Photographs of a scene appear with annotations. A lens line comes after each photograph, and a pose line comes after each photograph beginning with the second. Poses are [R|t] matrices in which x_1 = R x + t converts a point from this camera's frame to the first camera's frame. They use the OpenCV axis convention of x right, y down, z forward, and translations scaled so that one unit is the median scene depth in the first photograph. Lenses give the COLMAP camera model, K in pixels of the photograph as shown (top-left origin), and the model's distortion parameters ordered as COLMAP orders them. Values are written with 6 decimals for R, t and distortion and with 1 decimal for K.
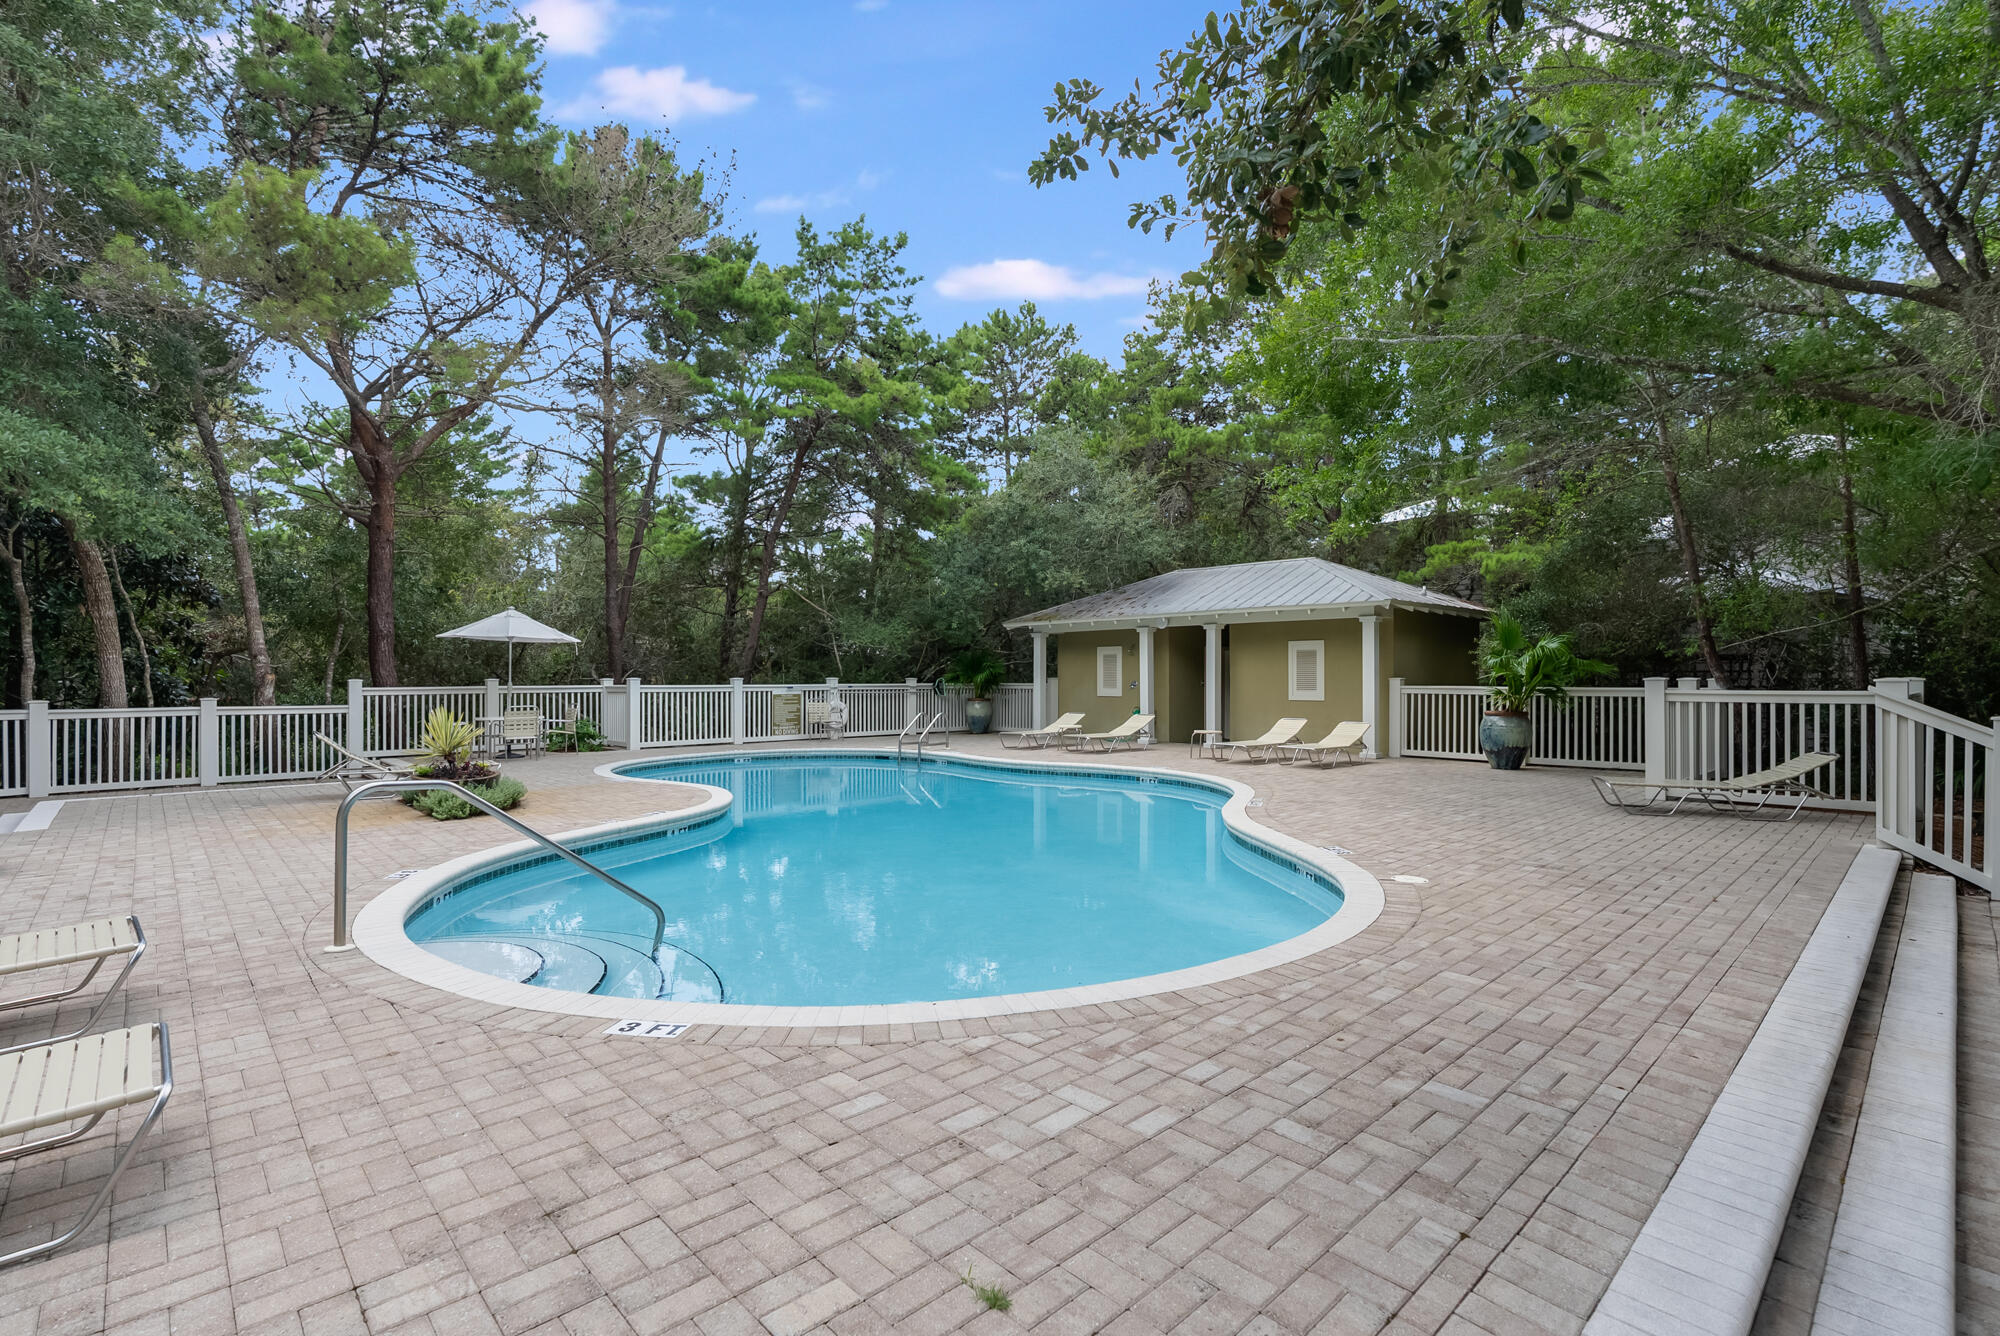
lens RADIAL K [[912.5, 0, 1000.7], [0, 912.5, 673.8], [0, 0, 1]] dist [0.000475, 0.000922]
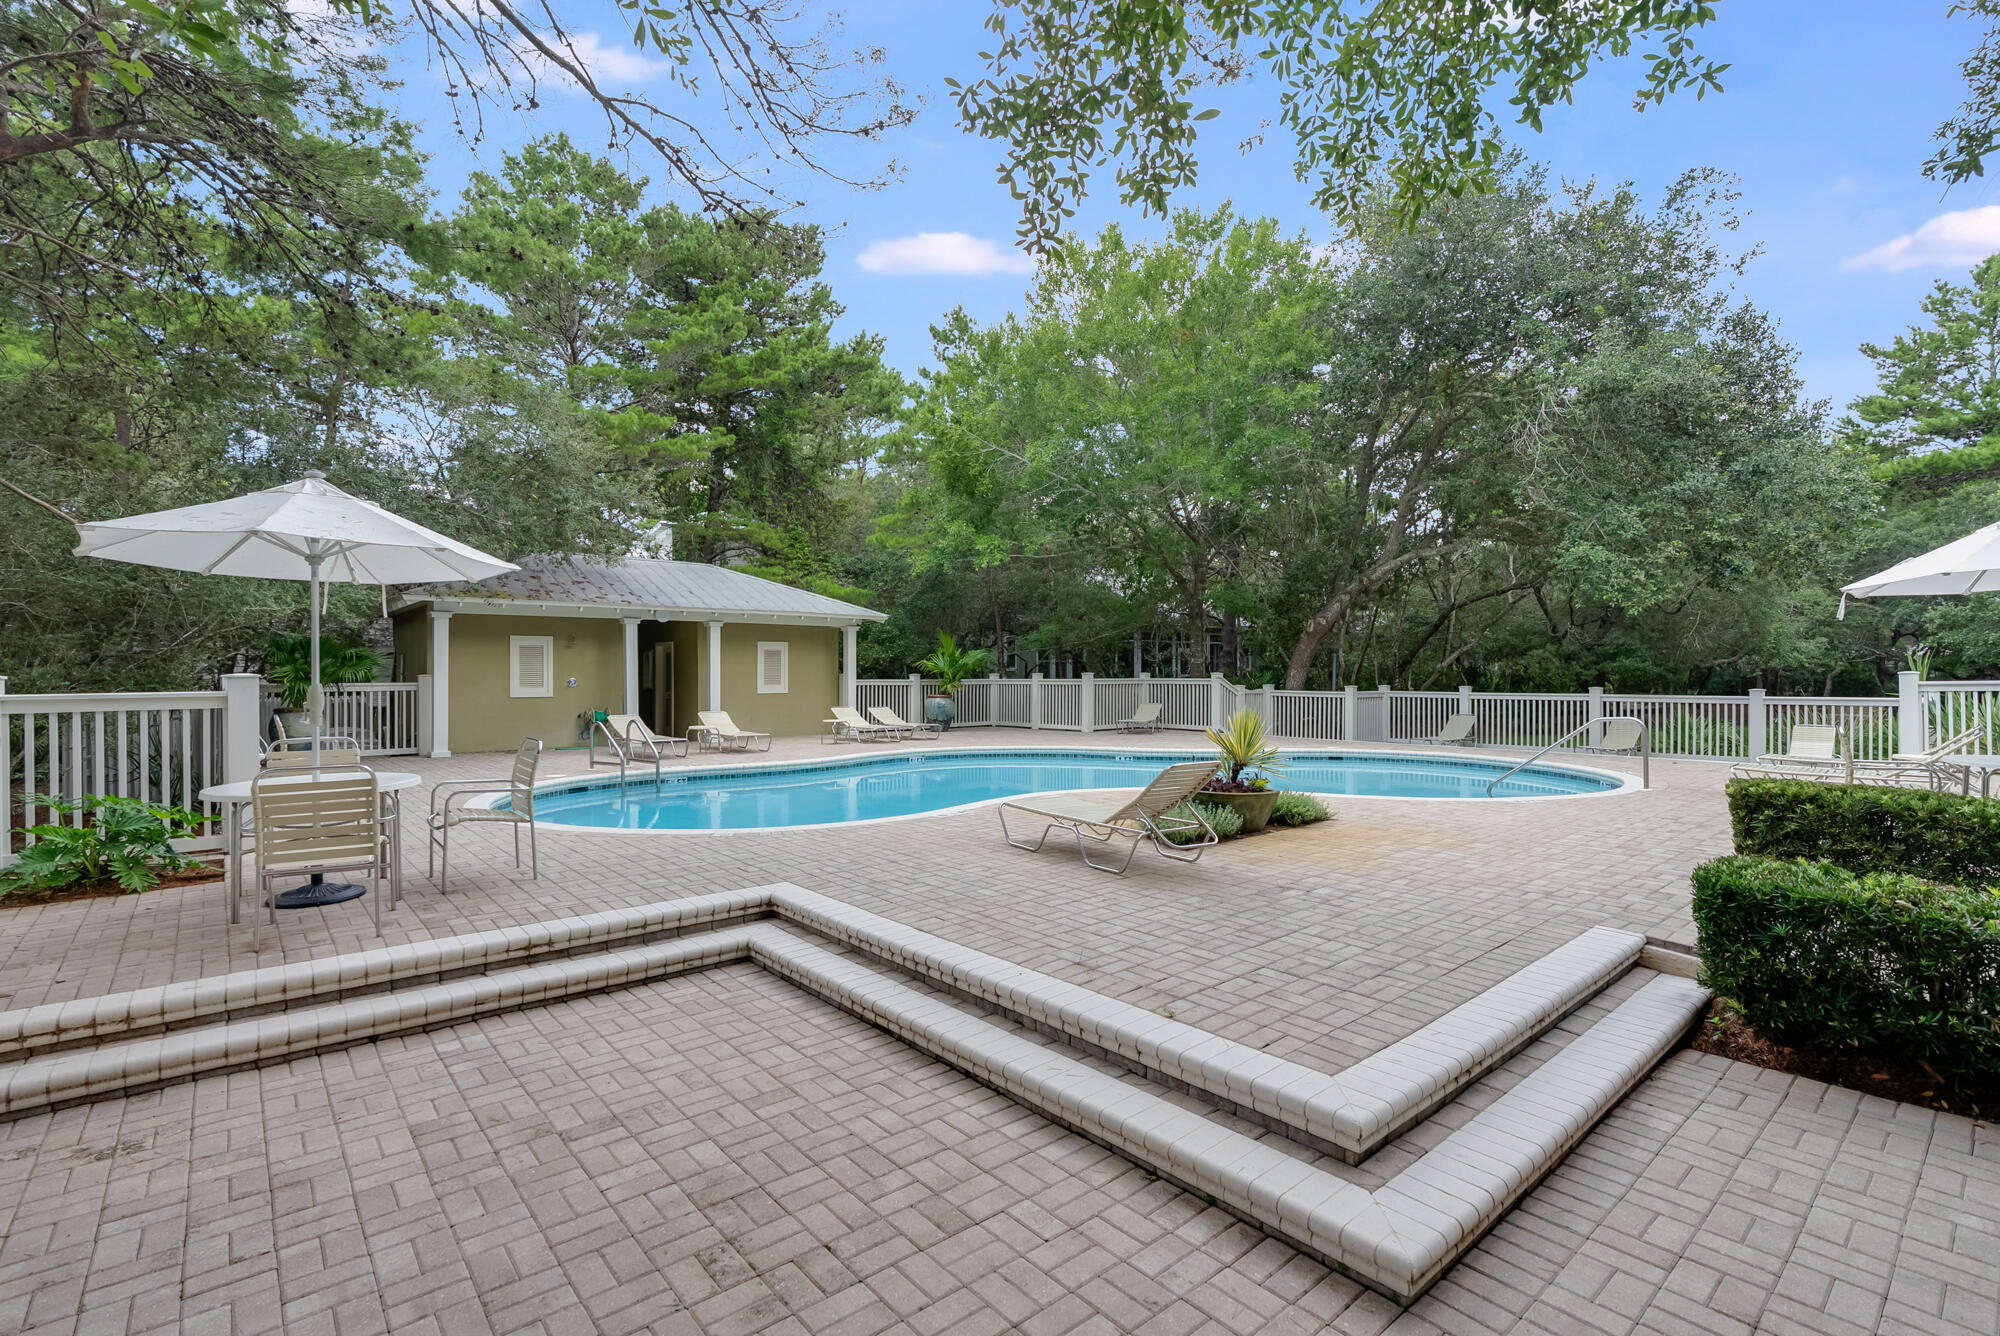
lens RADIAL K [[912.5, 0, 1002.8], [0, 912.5, 671.0], [0, 0, 1]] dist [0.000475, 0.000922]
pose [[0.051465, 0.002675, 0.998671, -4.643290], [-0.000918, 0.999996, -0.002631, 0.019990], [-0.998674, -0.000782, 0.051467, 3.707010]]
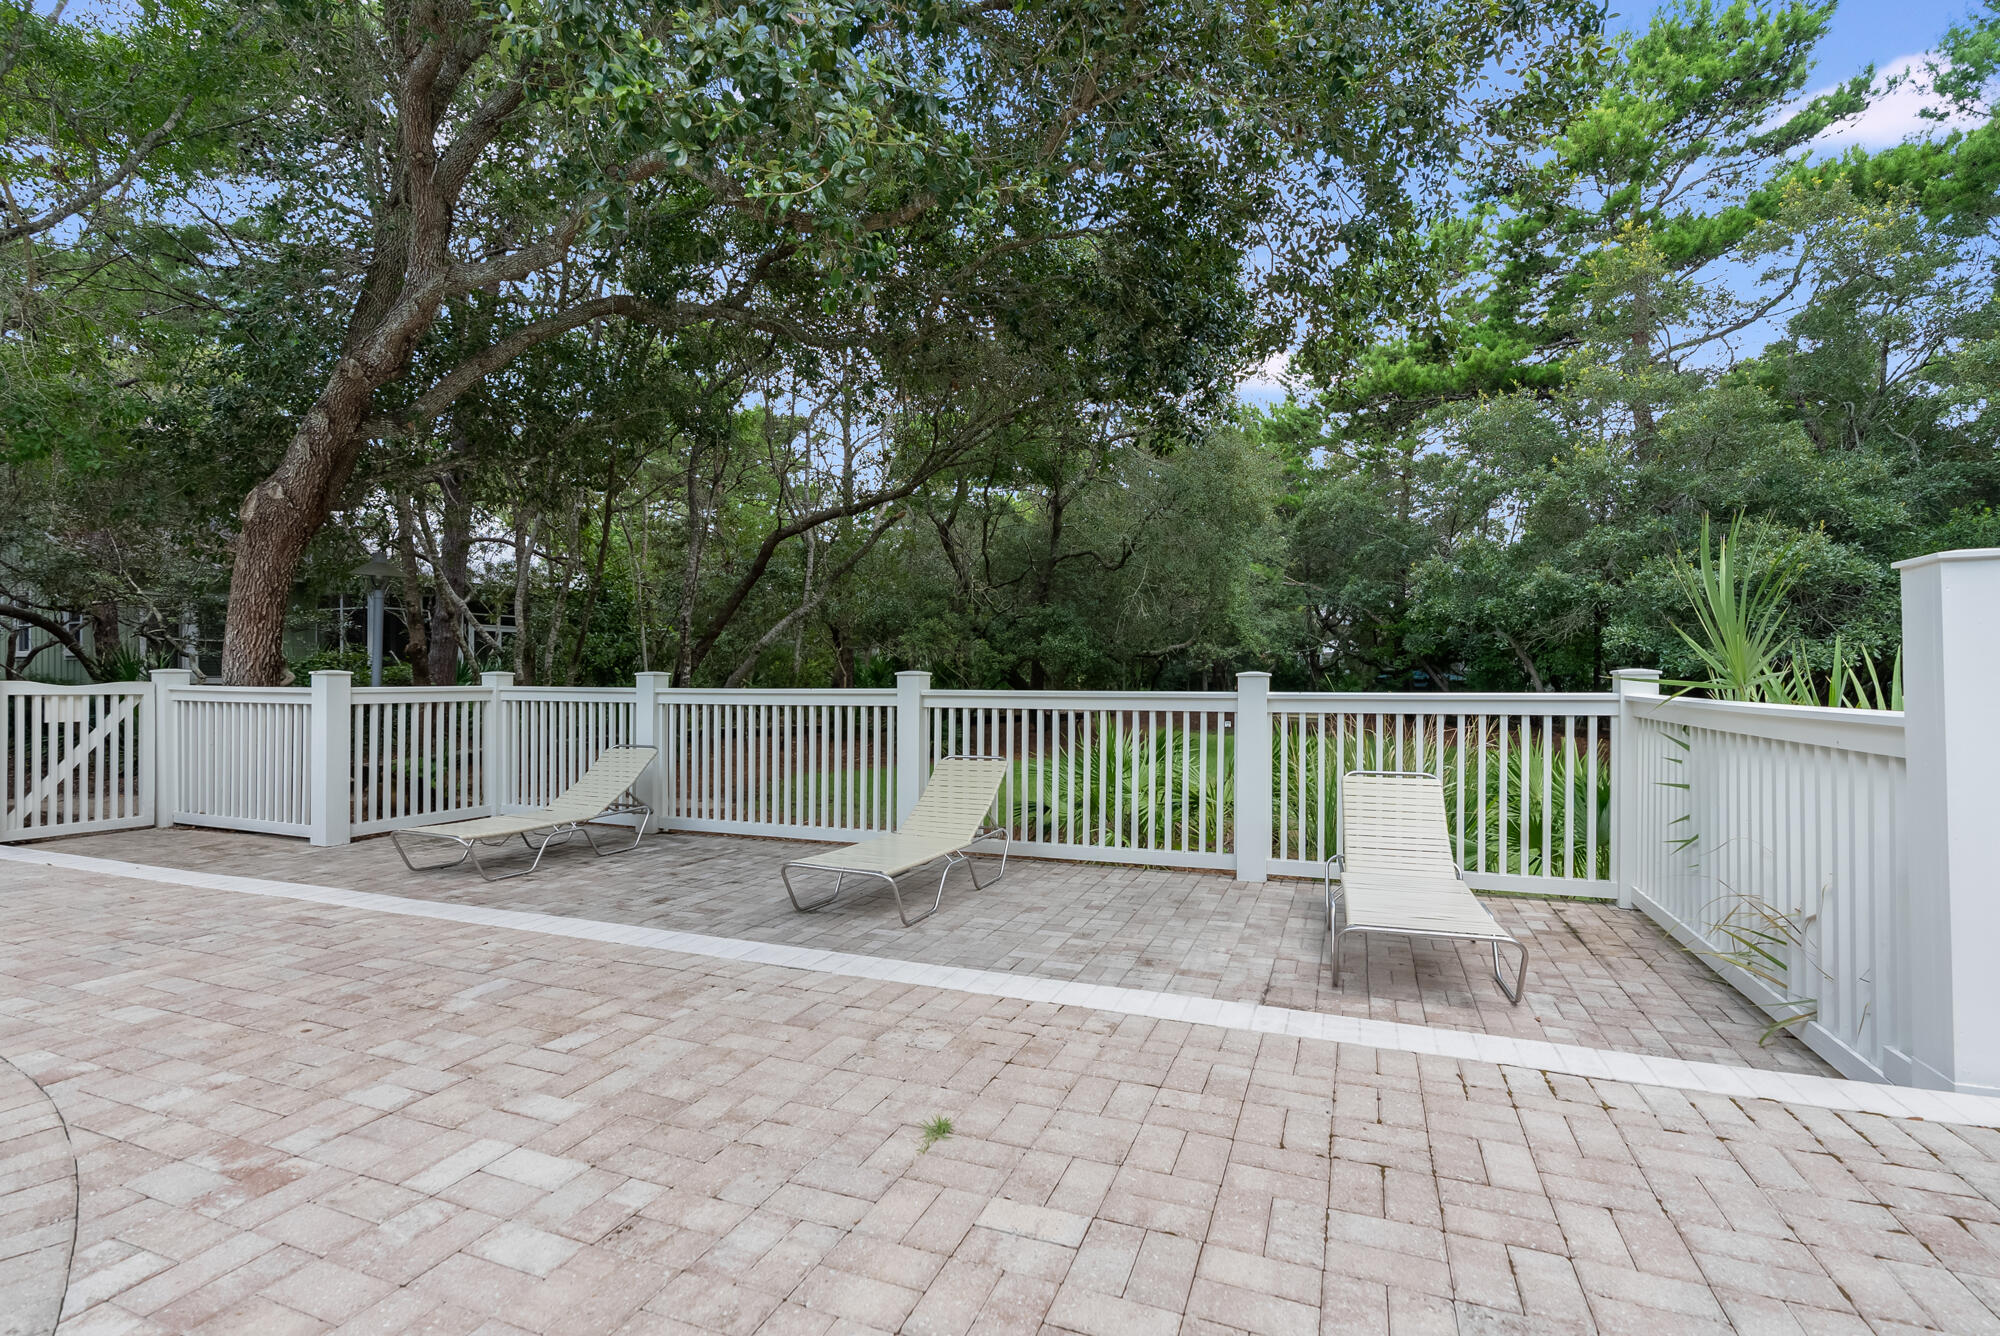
lens RADIAL K [[912.5, 0, 999.7], [0, 912.5, 671.4], [0, 0, 1]] dist [0.000475, 0.000922]
pose [[-0.417492, 0.002486, 0.908677, -0.629568], [-0.004652, 0.999977, -0.004873, 0.116351], [-0.908669, -0.006261, -0.417471, 0.895103]]
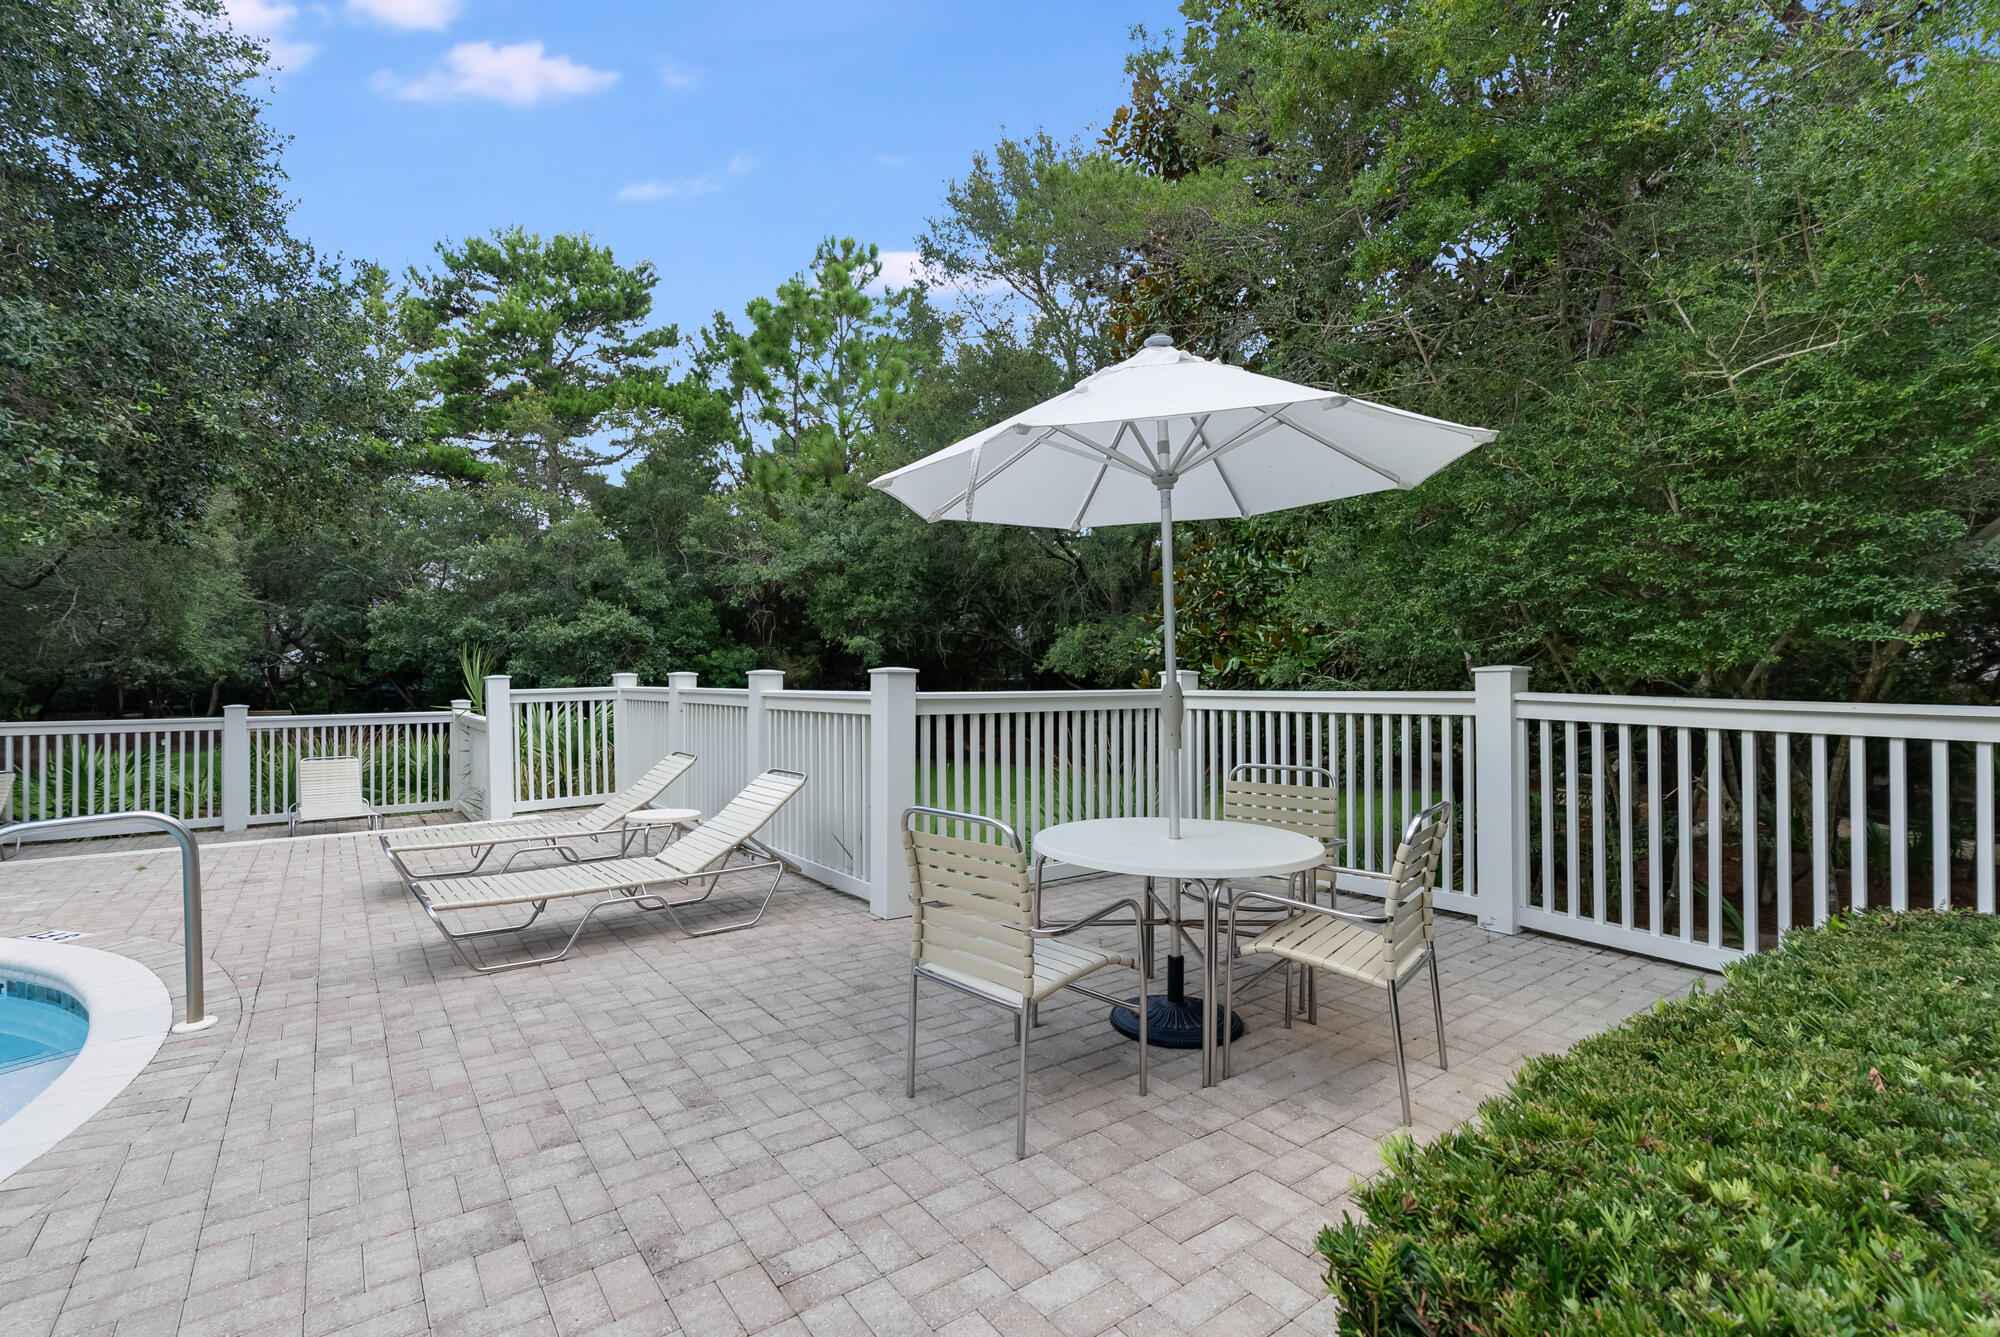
lens RADIAL K [[912.5, 0, 999.3], [0, 912.5, 672.2], [0, 0, 1]] dist [0.000475, 0.000922]
pose [[-0.991067, 0.004208, 0.133295, -2.239086], [0.002958, 0.999950, -0.009572, 0.026611], [-0.133329, -0.009092, -0.991030, 2.482001]]
